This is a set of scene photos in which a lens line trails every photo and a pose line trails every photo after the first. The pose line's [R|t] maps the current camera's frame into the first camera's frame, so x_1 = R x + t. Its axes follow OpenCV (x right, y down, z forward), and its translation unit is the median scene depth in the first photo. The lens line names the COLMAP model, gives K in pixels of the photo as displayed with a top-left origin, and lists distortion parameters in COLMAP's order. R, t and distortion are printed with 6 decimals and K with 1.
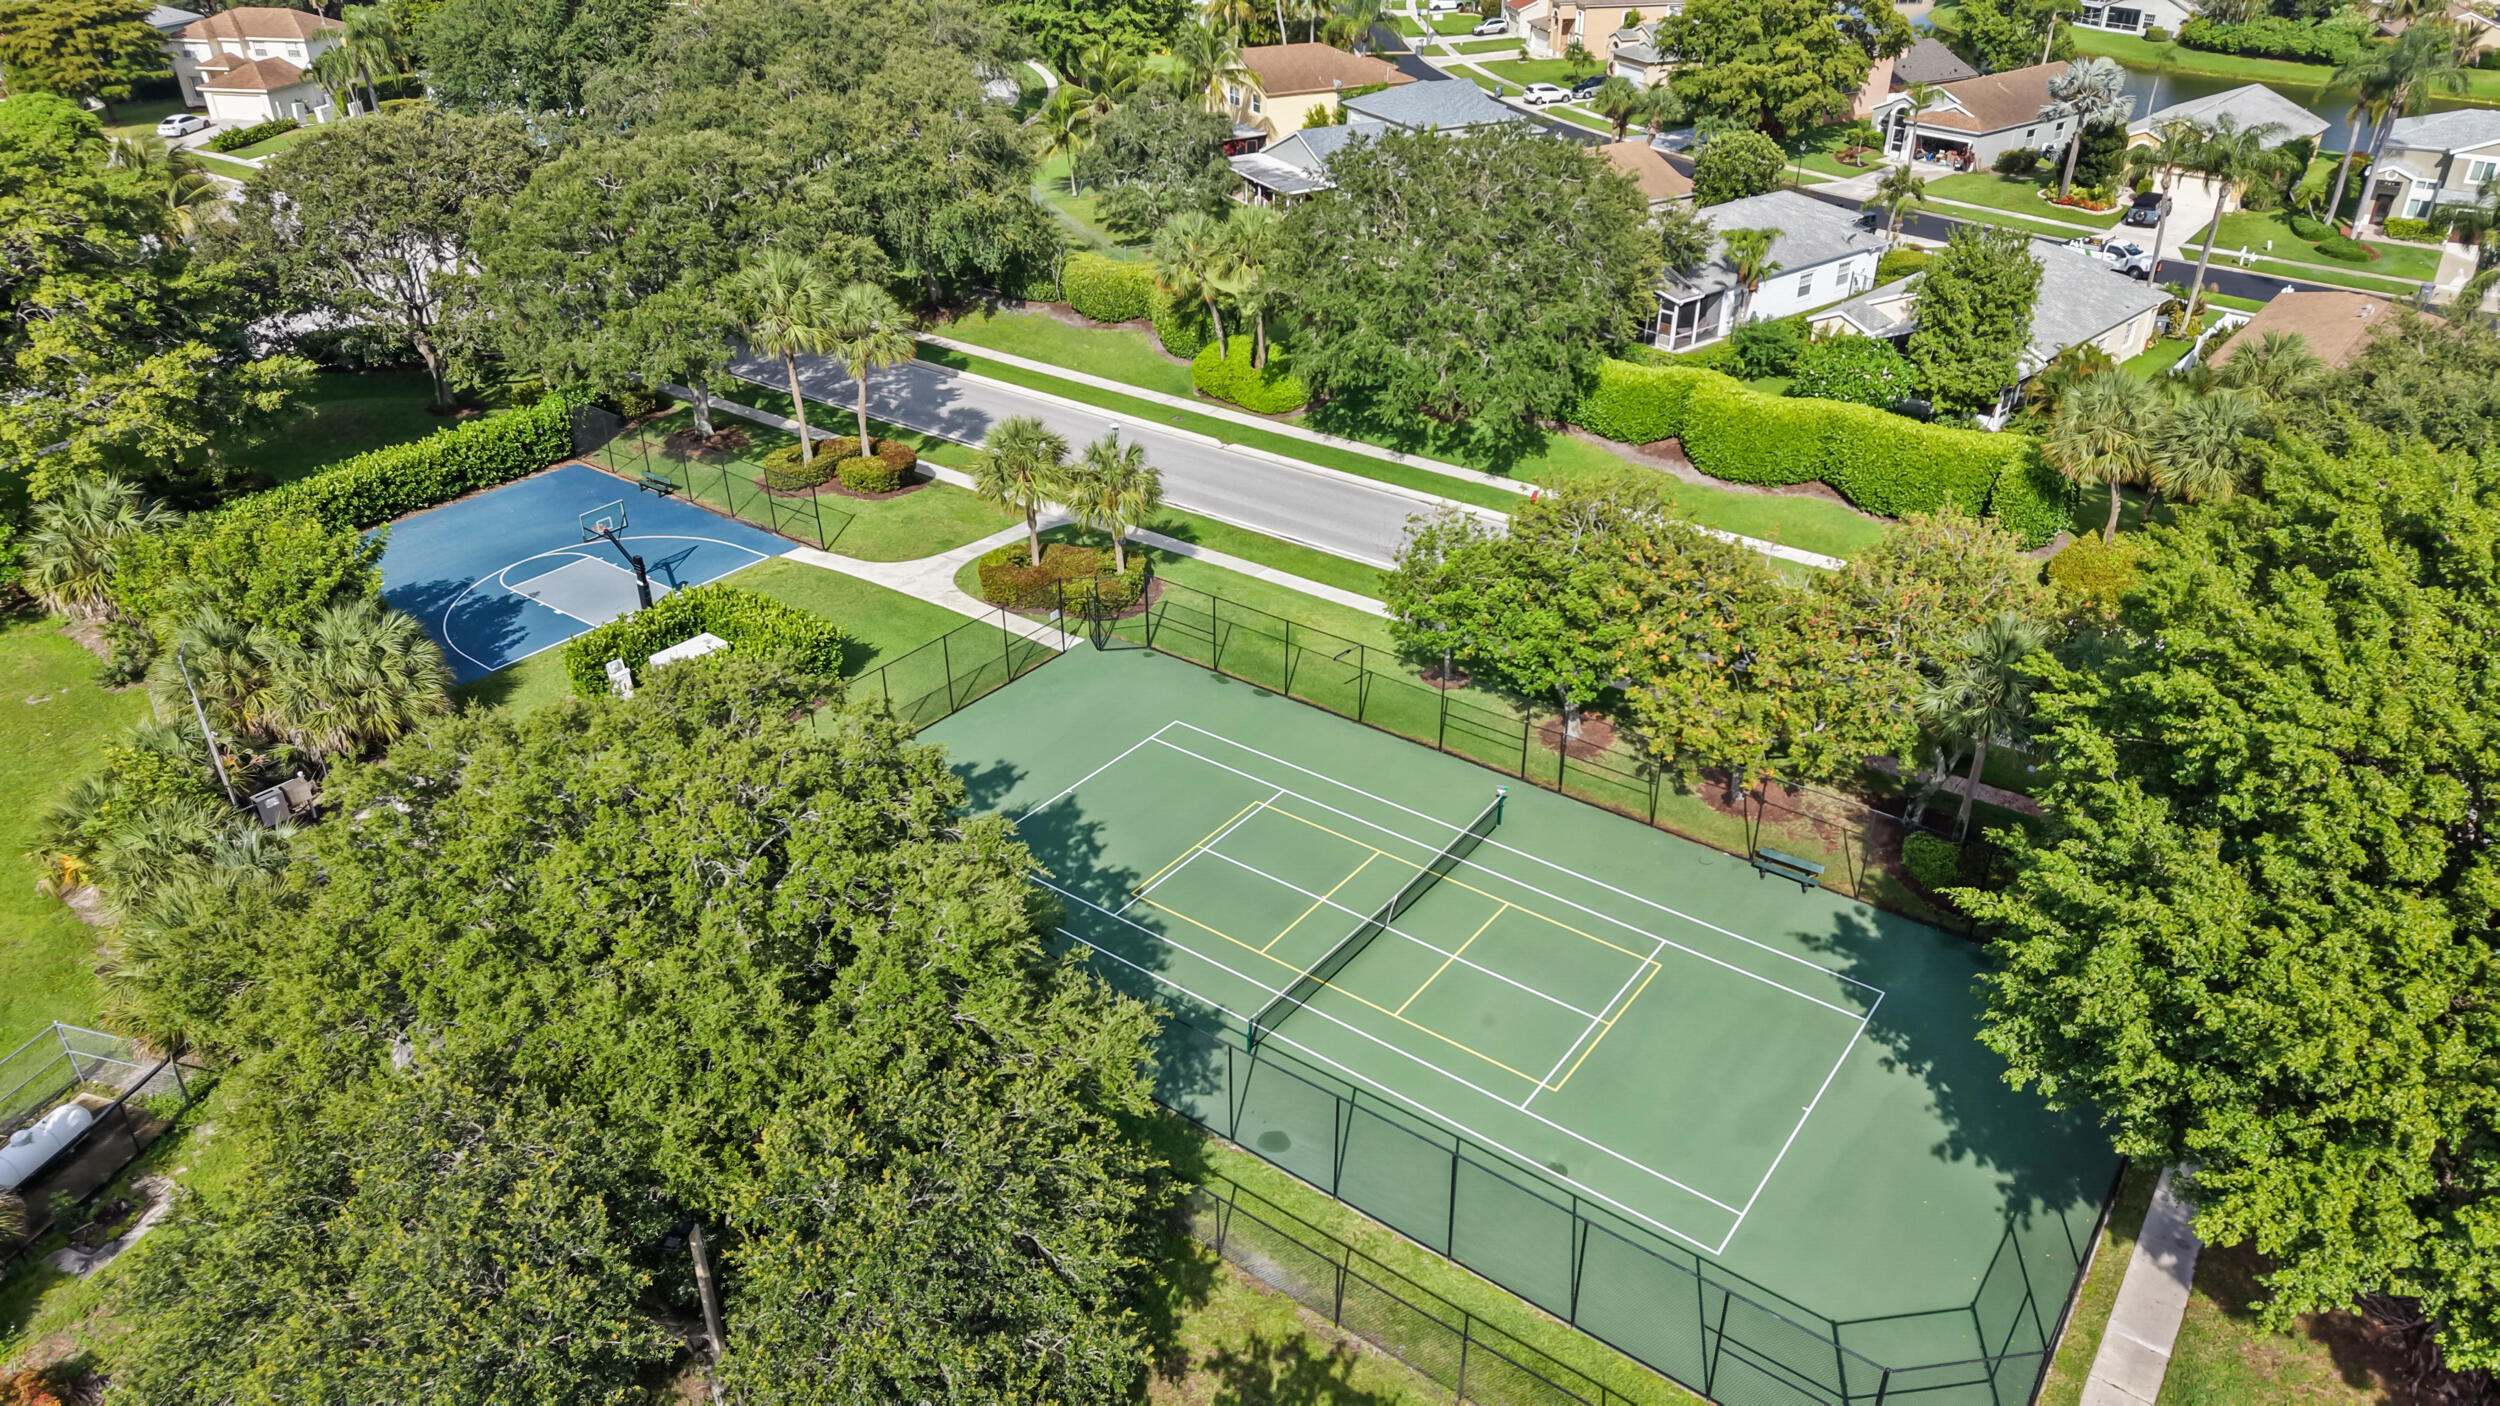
lens RADIAL K [[1665.8, 0, 1250.0], [0, 1665.8, 703.0], [0, 0, 1]] dist [0.084977, -0.113869]
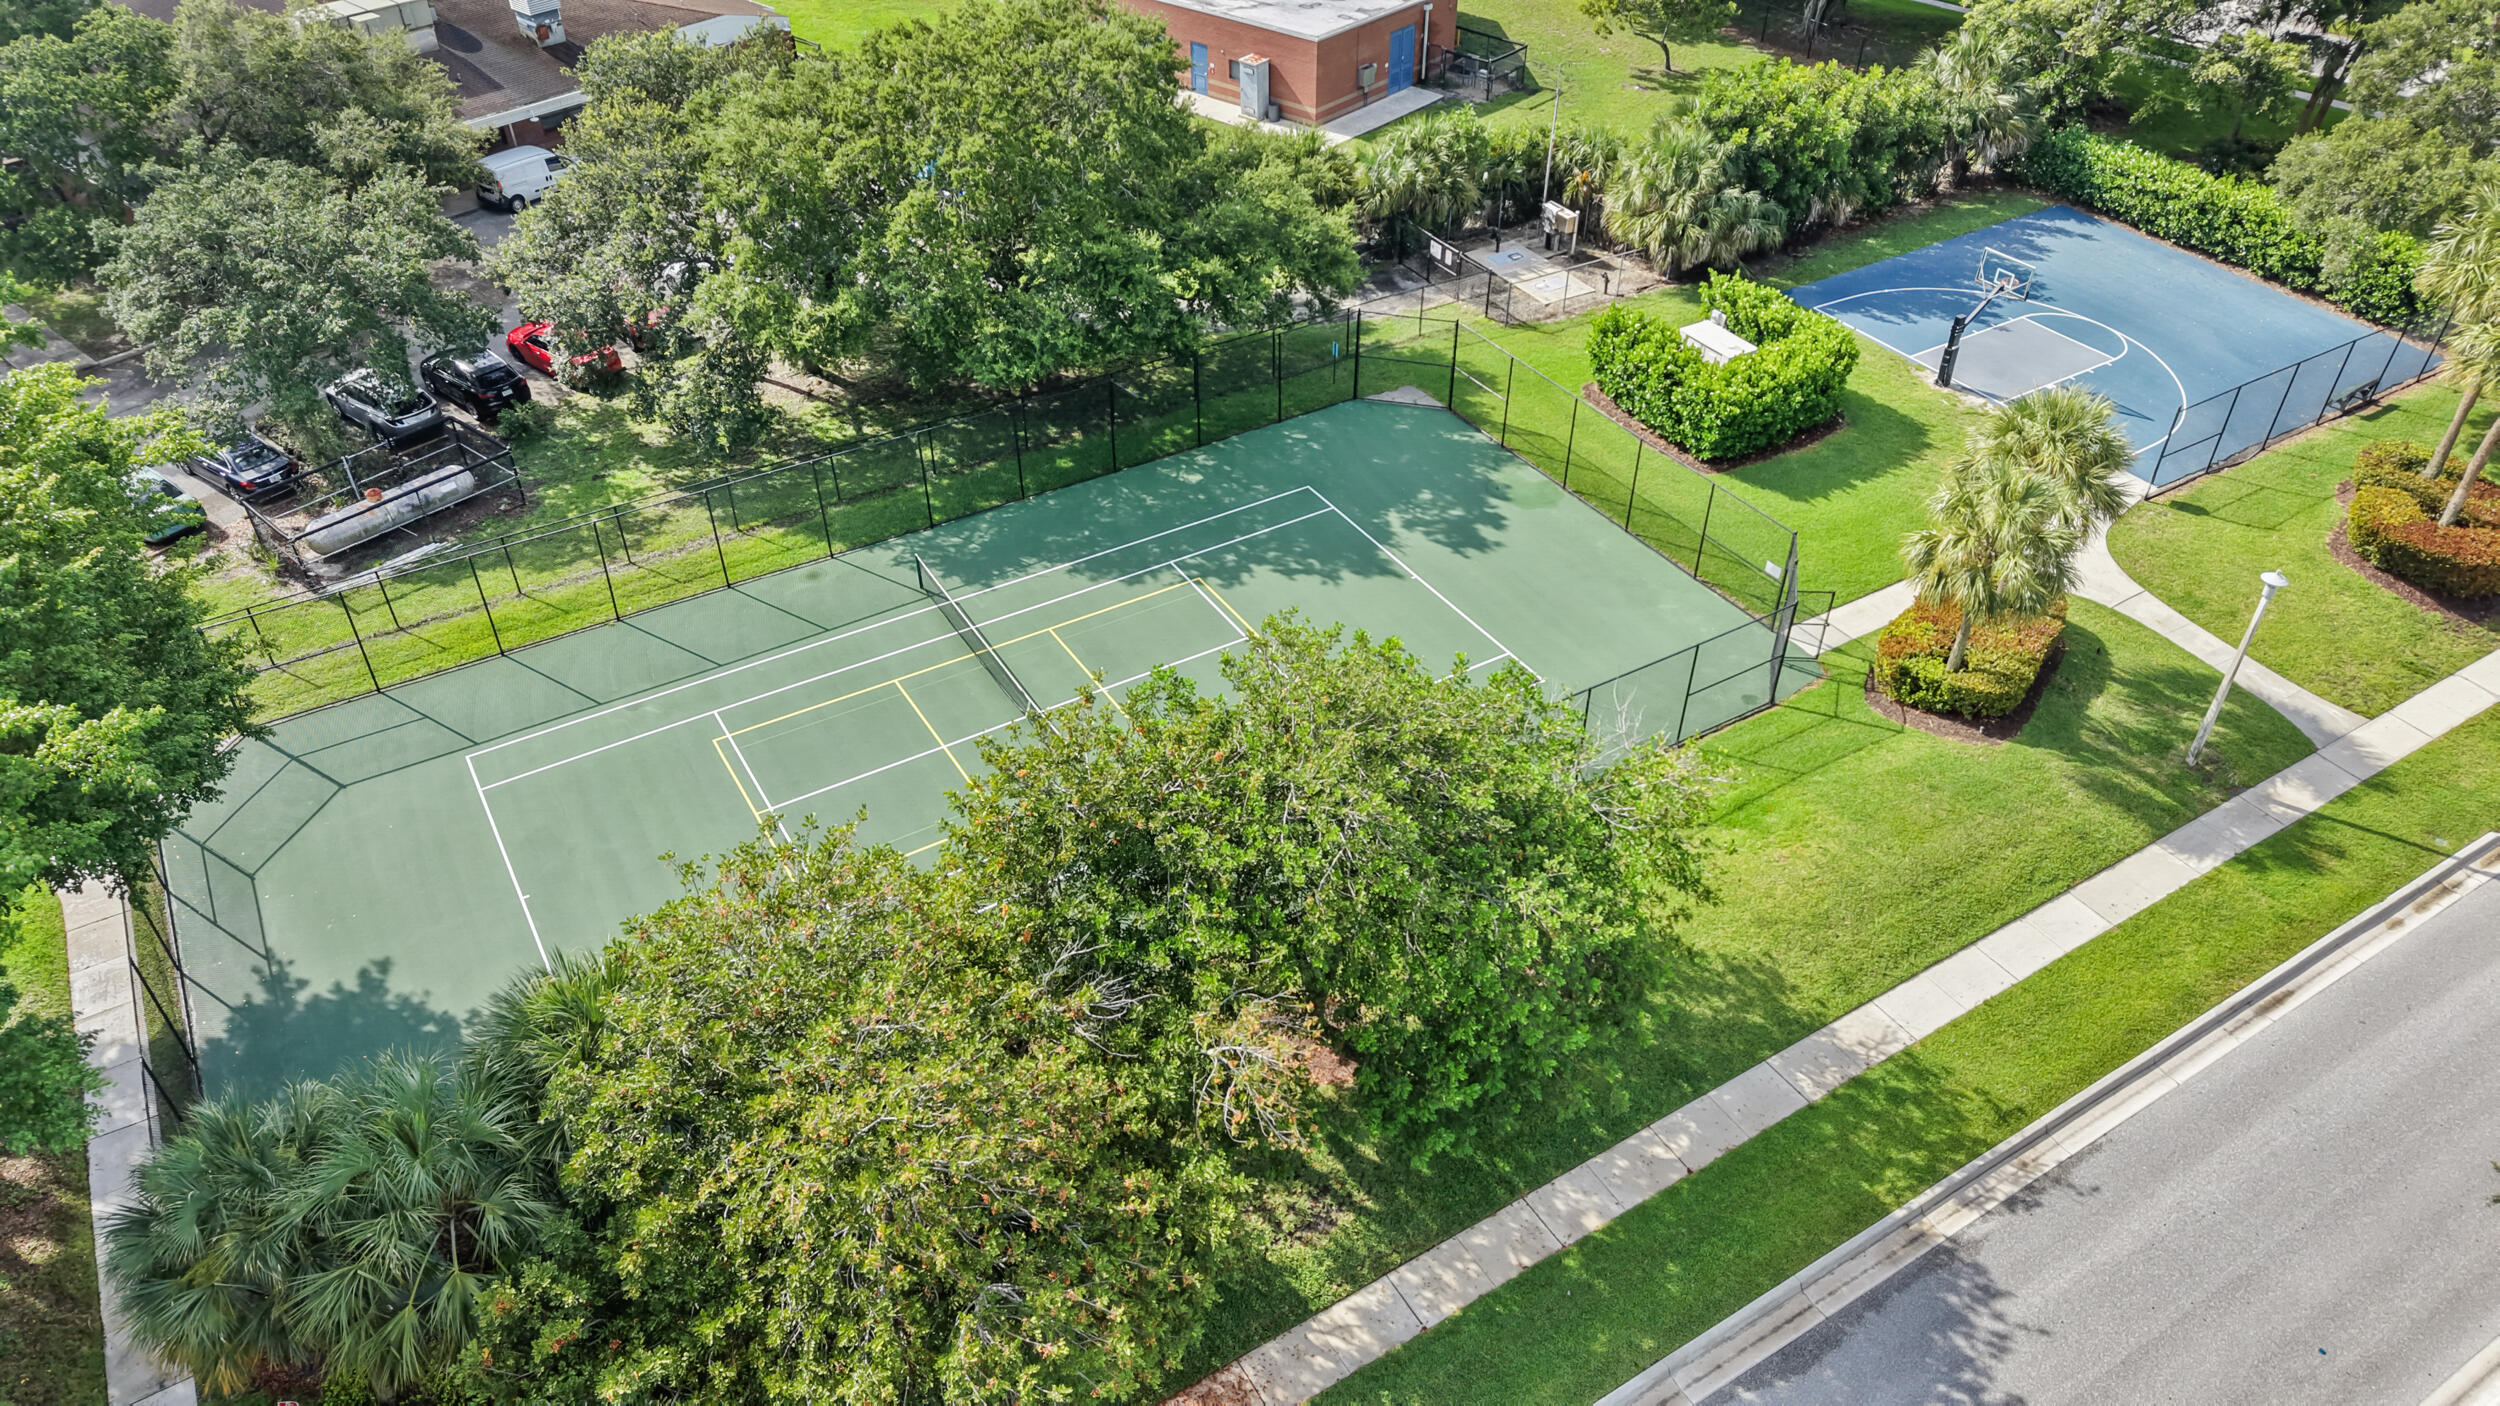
lens RADIAL K [[1665.8, 0, 1250.0], [0, 1665.8, 703.0], [0, 0, 1]] dist [0.084977, -0.113869]
pose [[-0.375289, 0.575855, -0.726326, 0.606434], [-0.455813, 0.567652, 0.685569, -0.477068], [0.807089, 0.588356, 0.049449, 0.938264]]
